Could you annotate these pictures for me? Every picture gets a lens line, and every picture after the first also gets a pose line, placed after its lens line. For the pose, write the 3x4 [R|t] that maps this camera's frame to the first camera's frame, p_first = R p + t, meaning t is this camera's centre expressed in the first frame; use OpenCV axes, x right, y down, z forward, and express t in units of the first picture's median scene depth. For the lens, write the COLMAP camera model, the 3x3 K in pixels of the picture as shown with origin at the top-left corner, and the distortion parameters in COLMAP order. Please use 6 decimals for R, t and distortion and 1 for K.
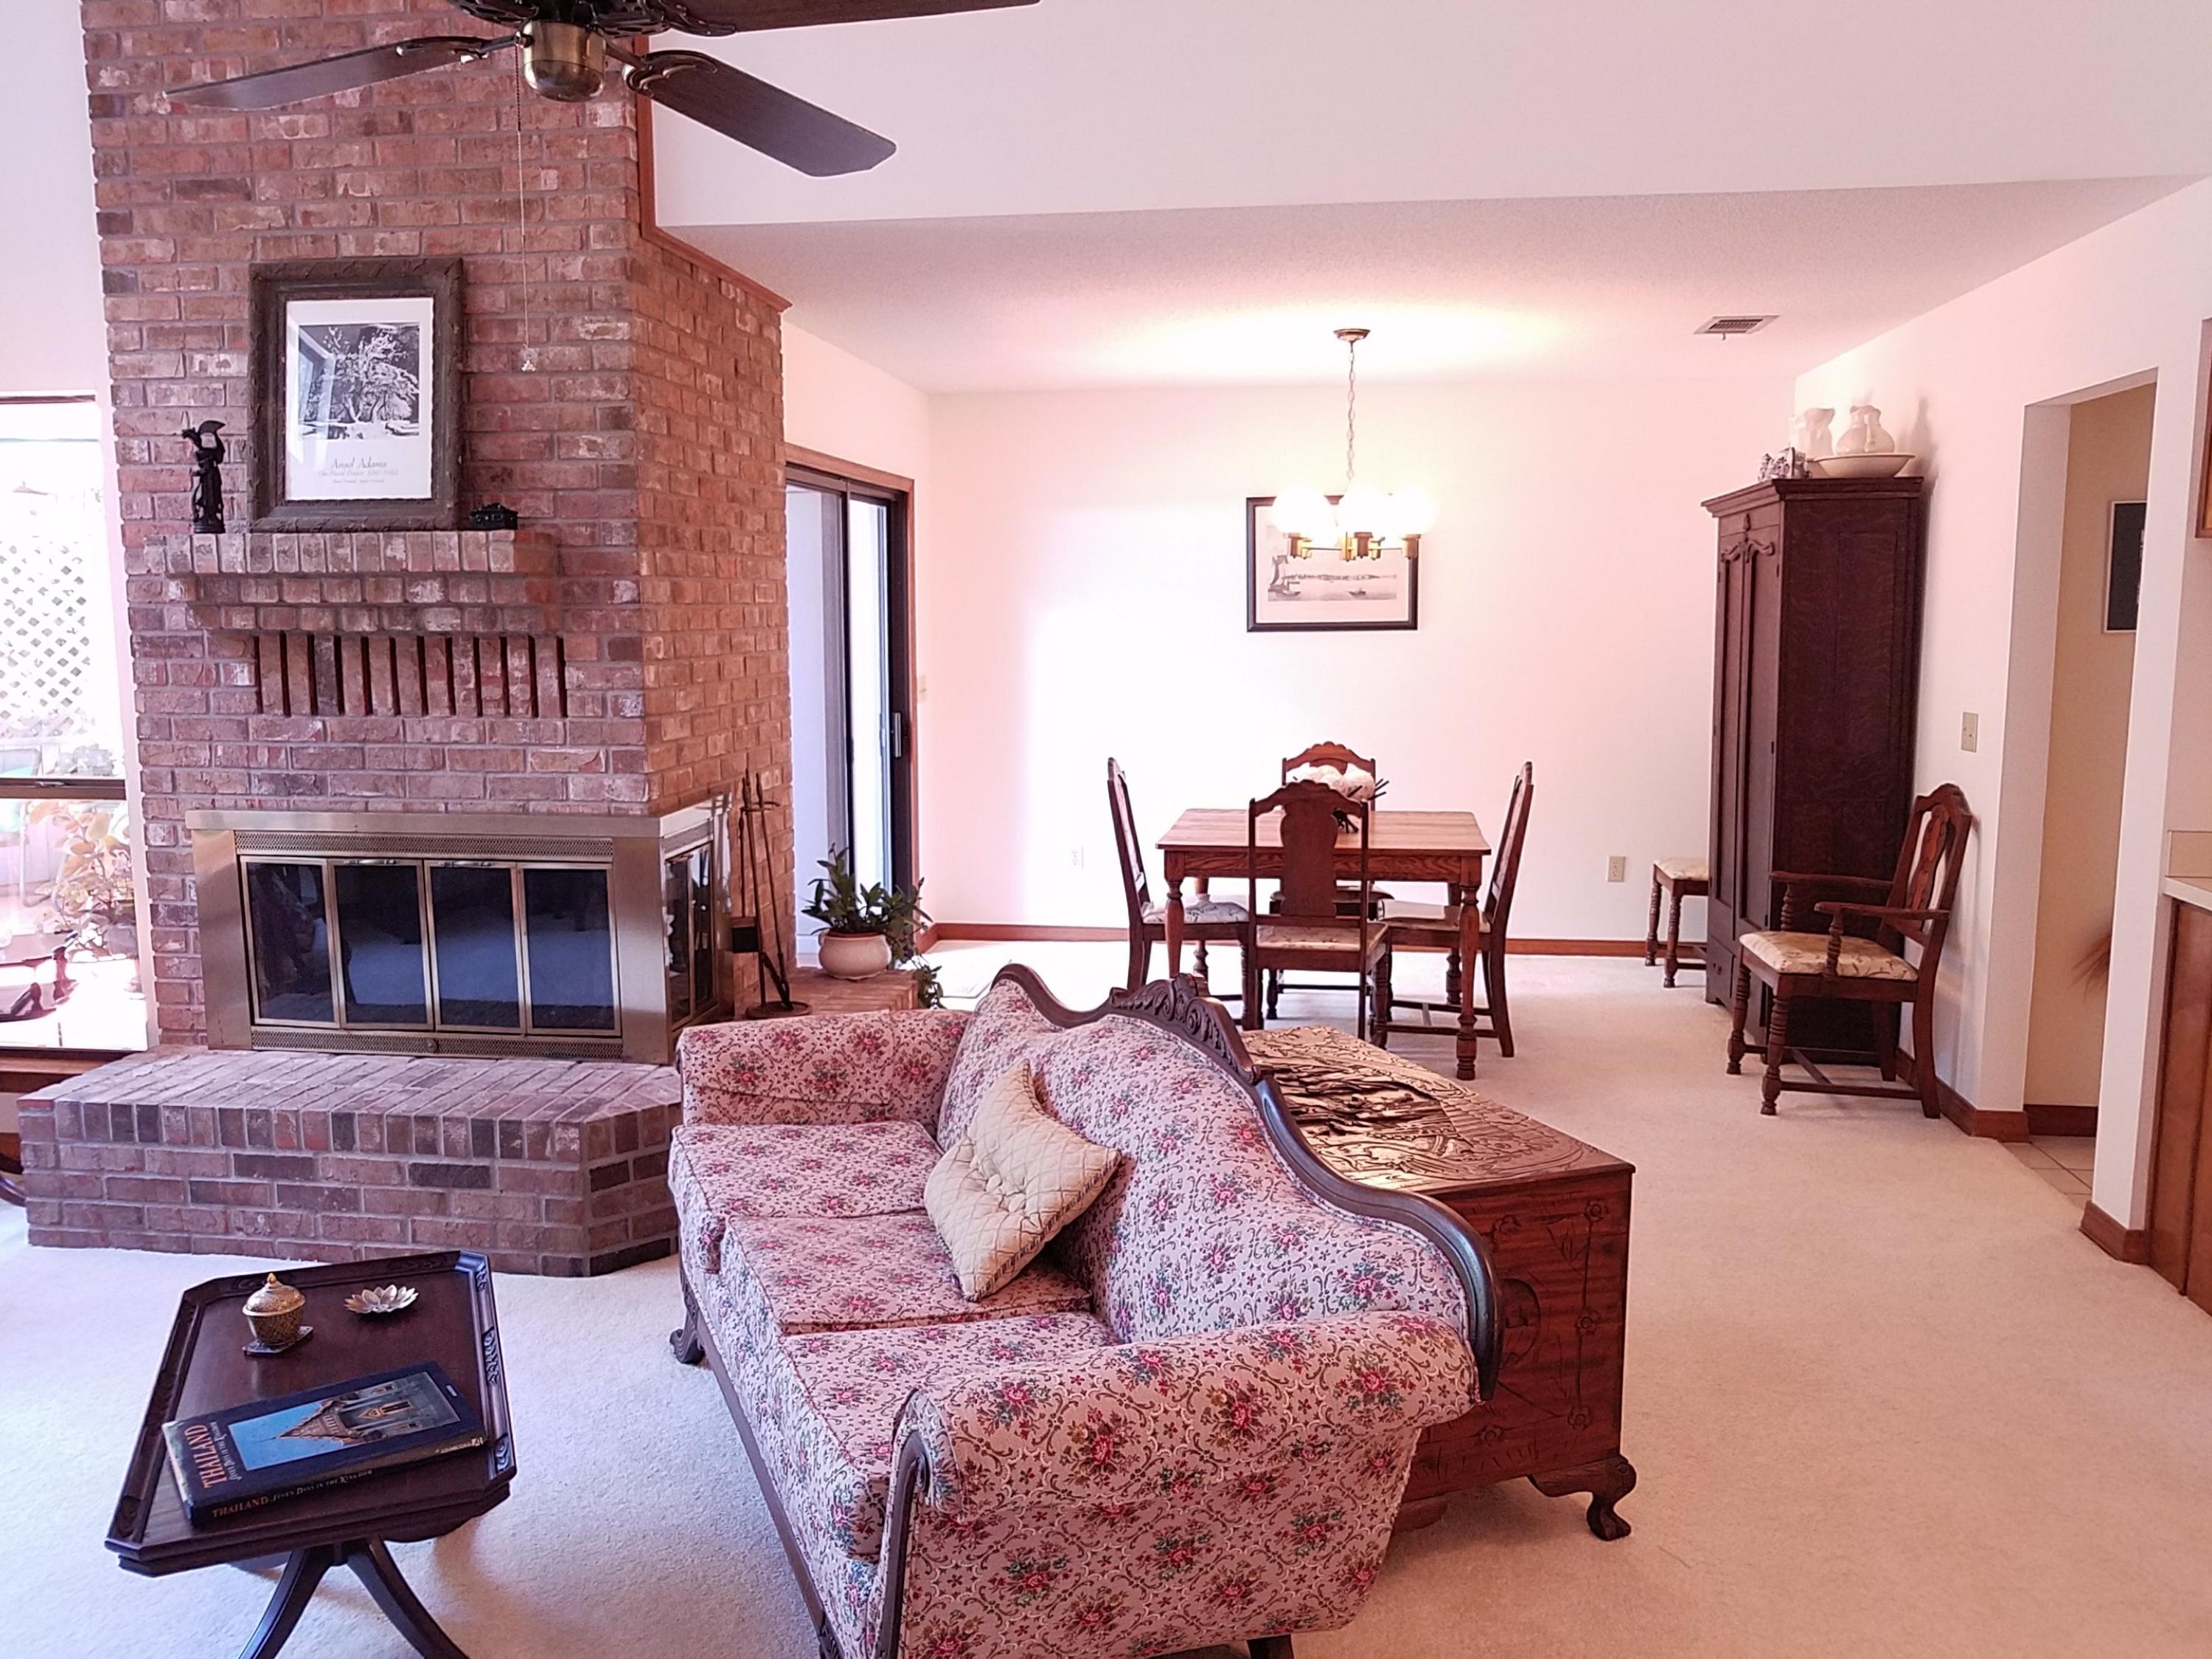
lens RADIAL K [[1728.1, 0, 1080.9], [0, 1728.1, 835.8], [0, 0, 1]] dist [-0.012358, 0.017739]
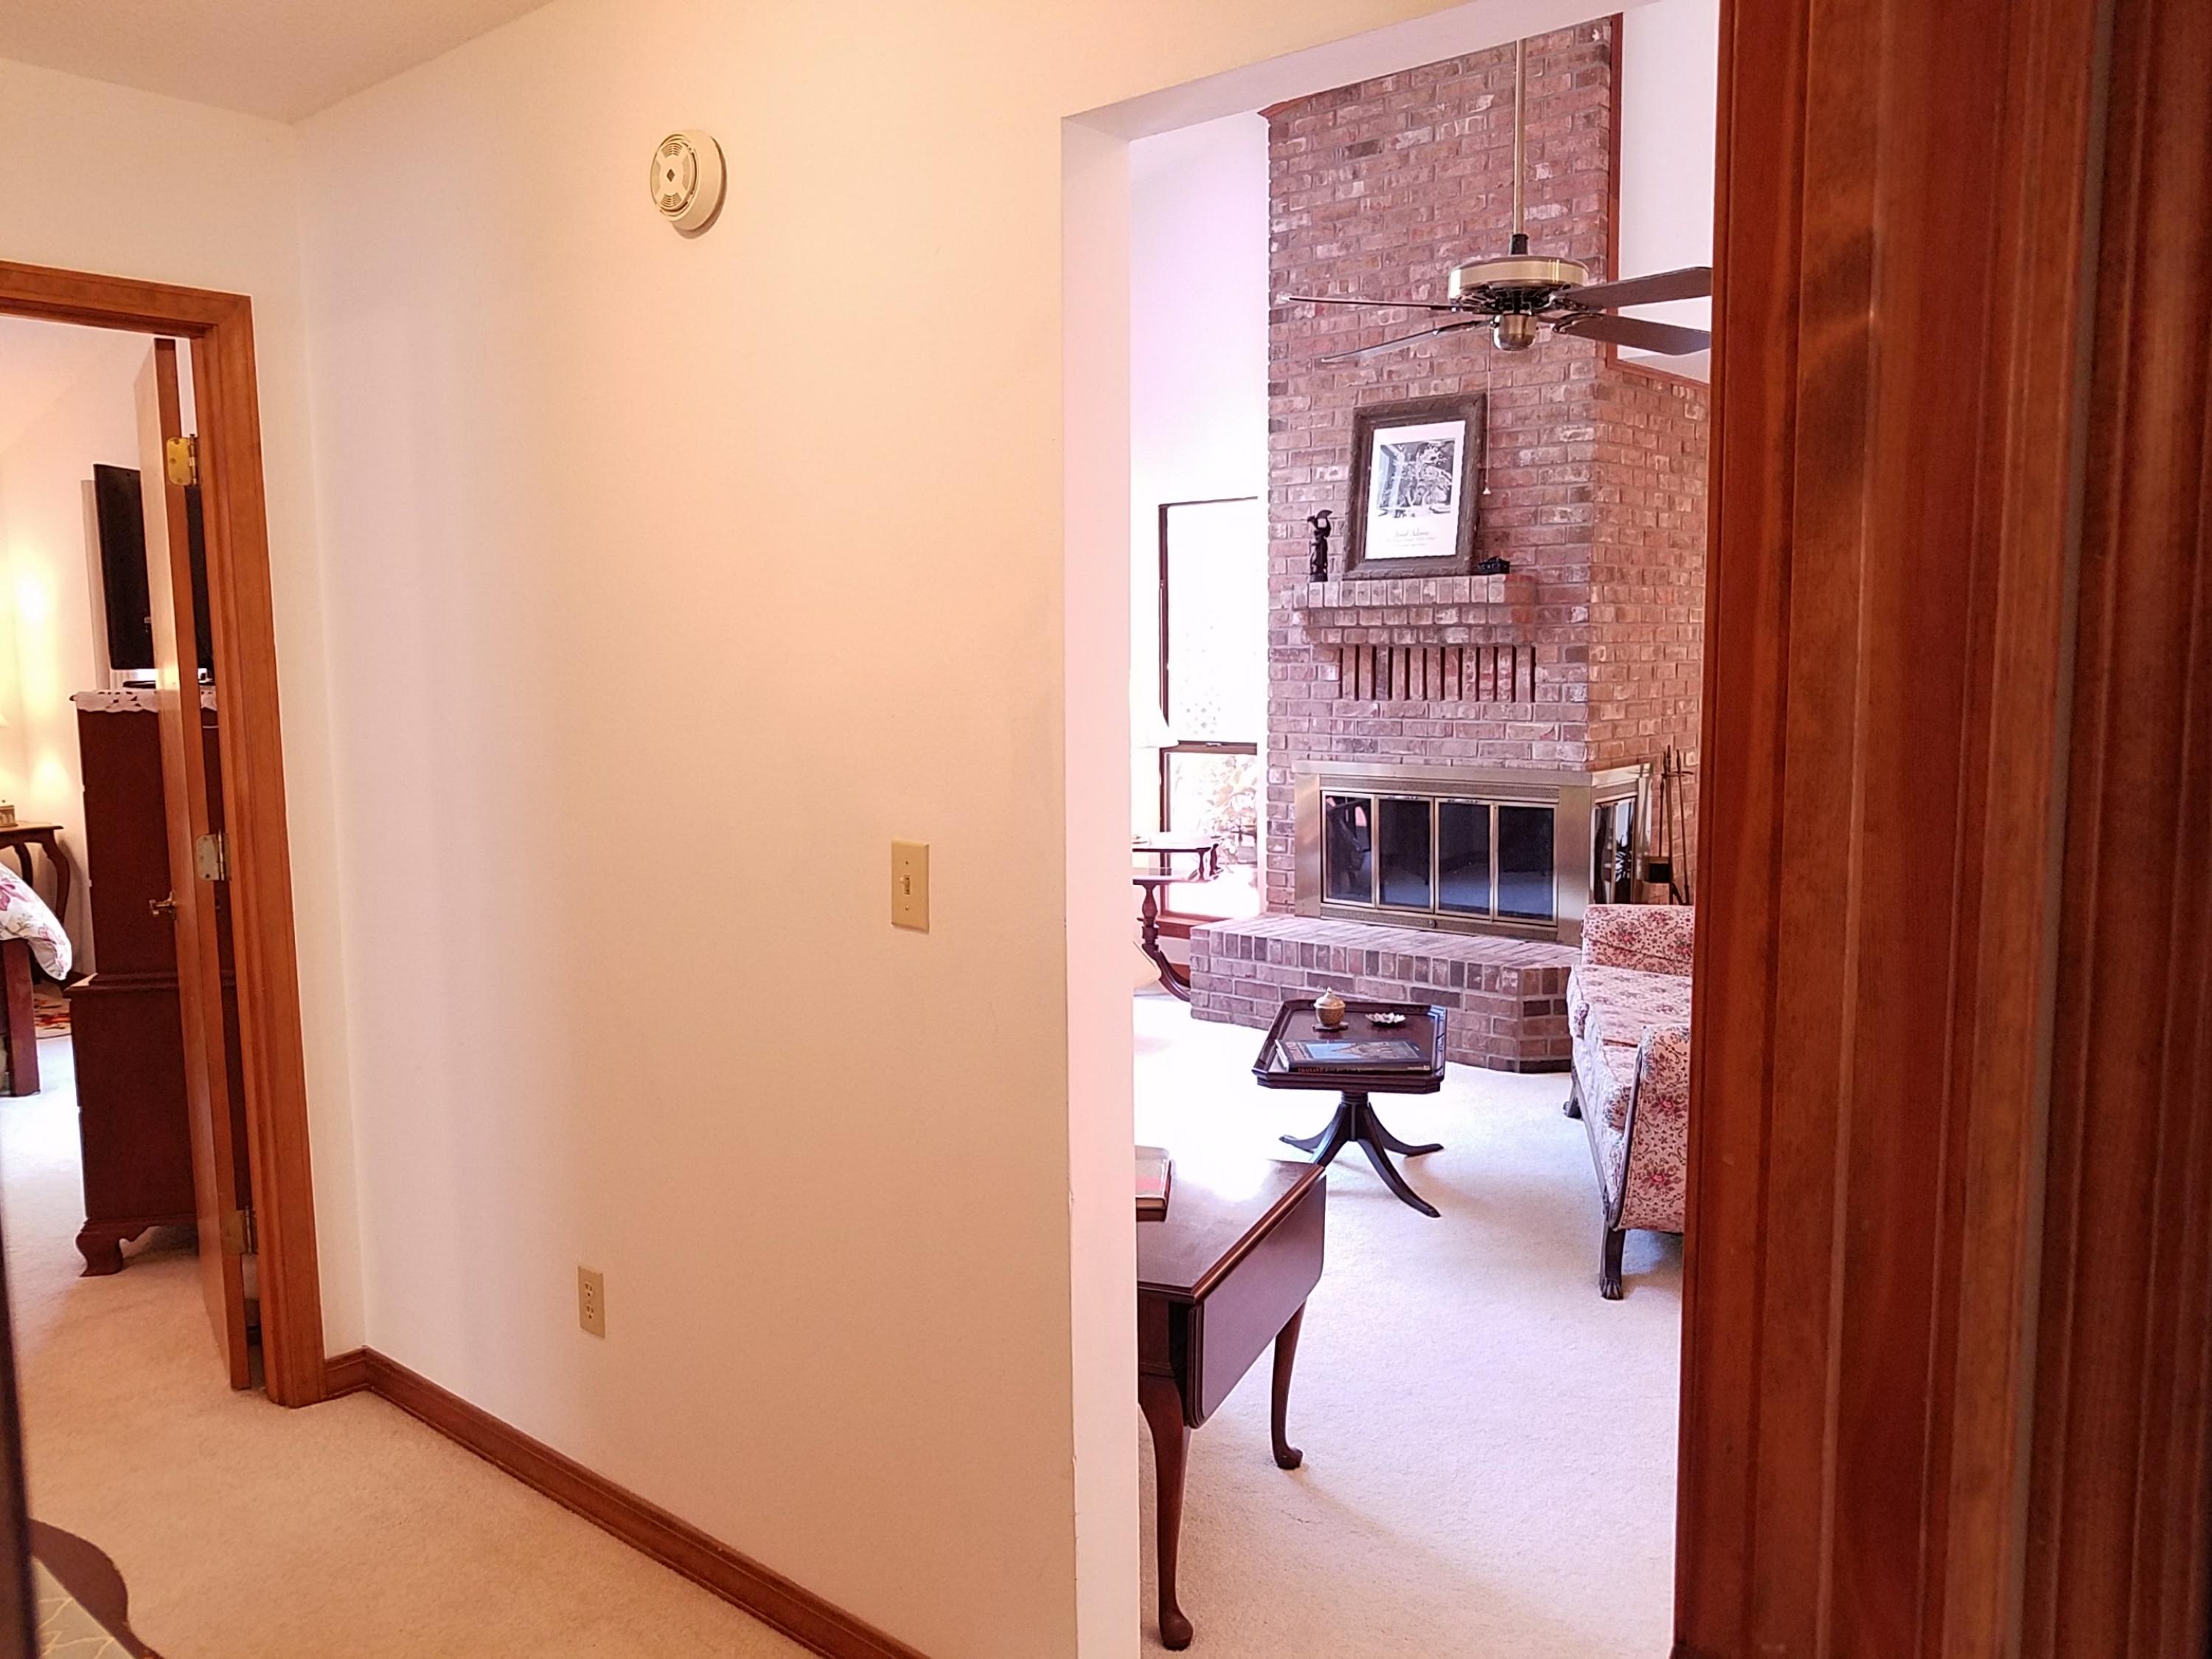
lens RADIAL K [[1728.1, 0, 1066.1], [0, 1728.1, 852.1], [0, 0, 1]] dist [-0.012358, 0.017739]
pose [[0.828535, 0.059911, -0.556724, 0.192103], [-0.066323, 0.997761, 0.008669, 0.071235], [0.555996, 0.029741, 0.830653, -0.422257]]
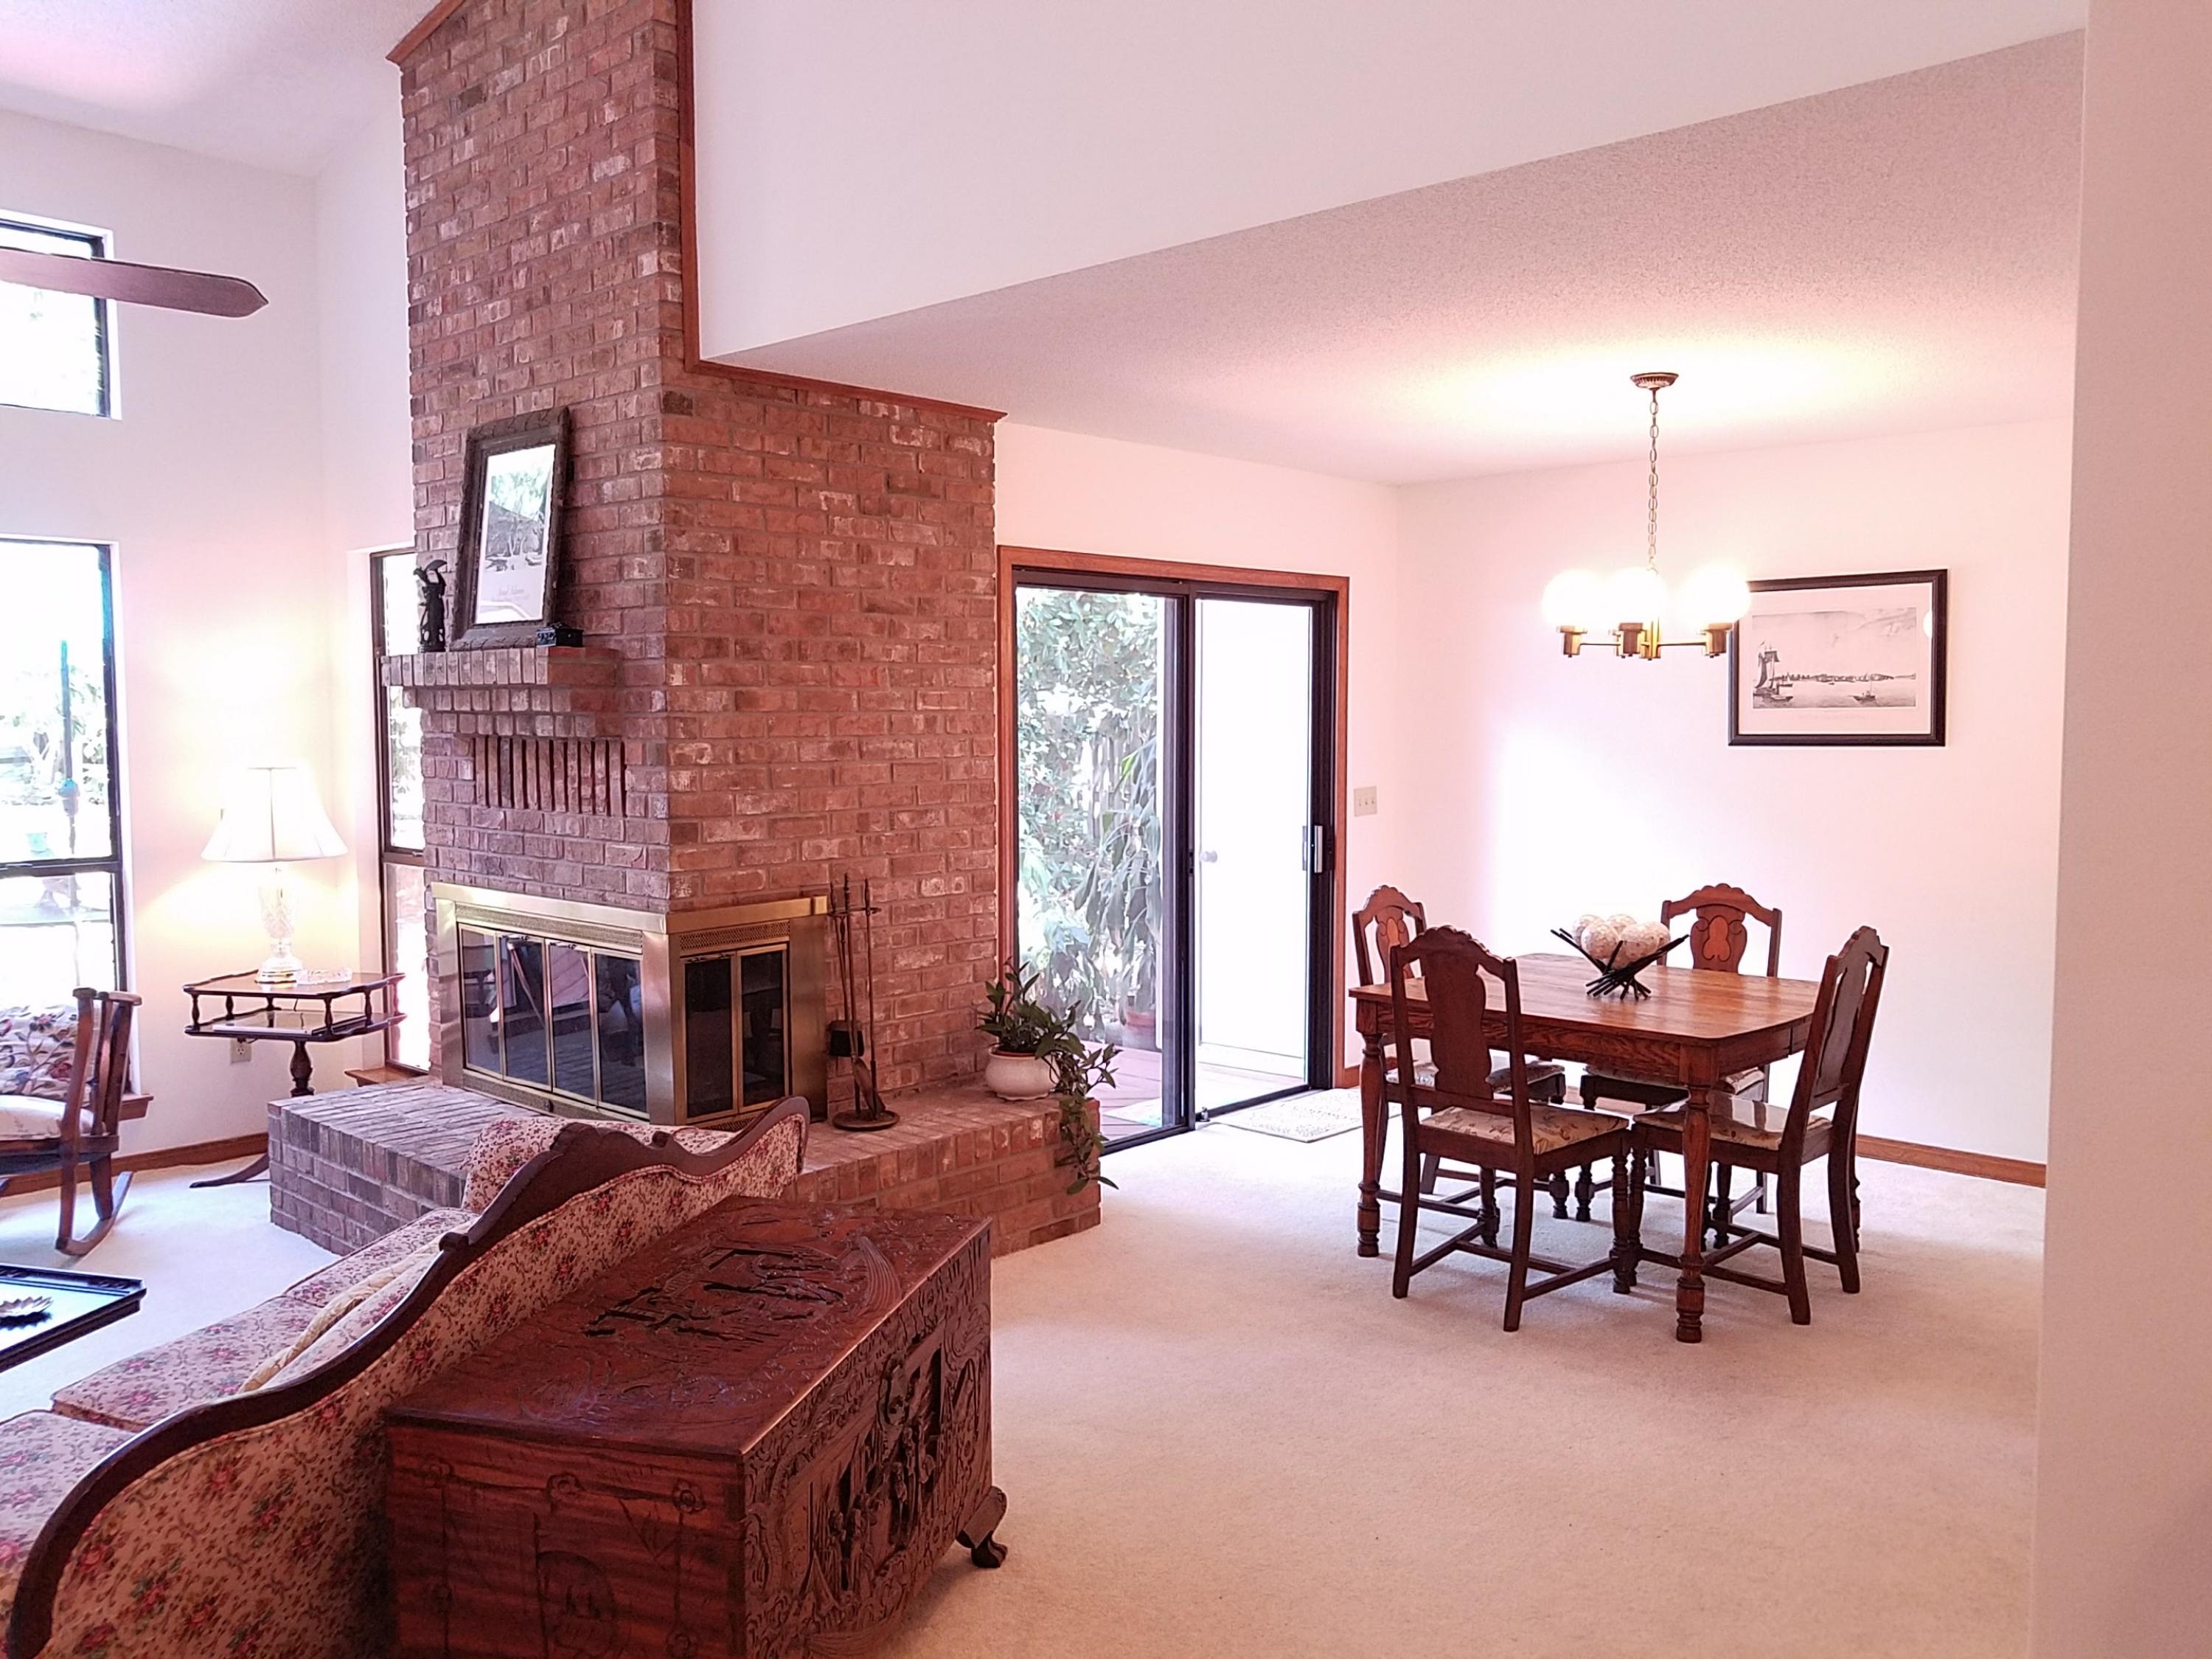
lens RADIAL K [[1728.1, 0, 1084.0], [0, 1728.1, 823.2], [0, 0, 1]] dist [-0.012358, 0.017739]
pose [[0.820352, 0.039601, -0.570486, 0.556456], [-0.076370, 0.996250, -0.040664, -0.042822], [0.566736, 0.076927, 0.820300, 0.279200]]
